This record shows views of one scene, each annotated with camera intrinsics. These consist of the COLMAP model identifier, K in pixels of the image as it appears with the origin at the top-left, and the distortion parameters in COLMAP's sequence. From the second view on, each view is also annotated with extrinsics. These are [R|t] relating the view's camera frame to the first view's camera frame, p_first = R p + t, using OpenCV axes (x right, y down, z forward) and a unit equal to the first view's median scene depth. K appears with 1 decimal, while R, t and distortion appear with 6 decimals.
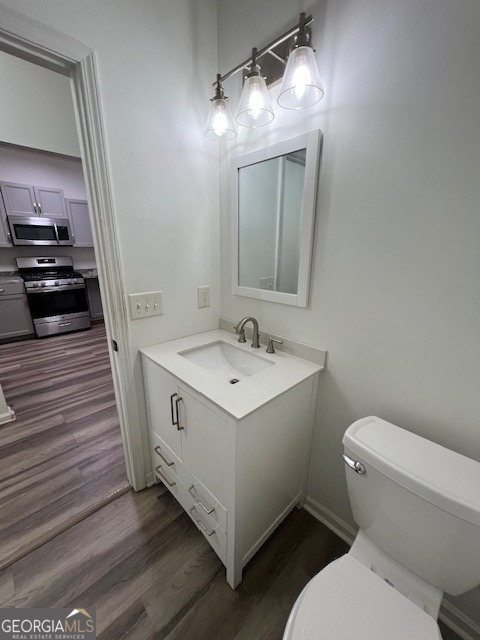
lens RADIAL K [[255.3, 0, 240.0], [0, 255.3, 320.0], [0, 0, 1]] dist [0.002282, -0.000474]
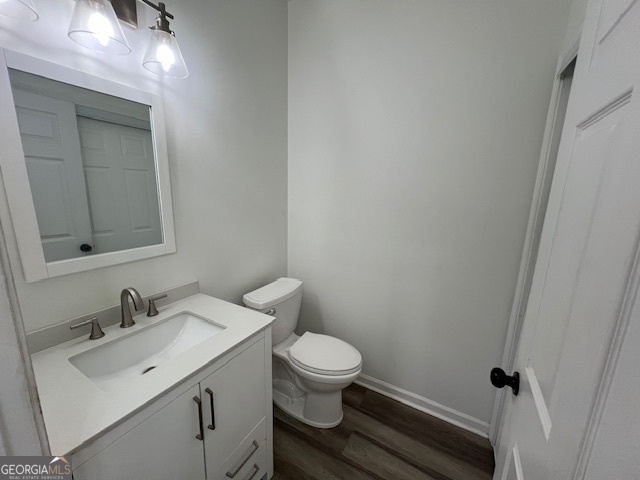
lens RADIAL K [[255.3, 0, 320.0], [0, 255.3, 240.0], [0, 0, 1]] dist [0.002282, -0.000474]
pose [[-0.276962, -0.199991, 0.939838, -0.816049], [0.236918, 0.933690, 0.268500, -0.215497], [-0.931215, 0.297029, -0.211215, 0.576905]]
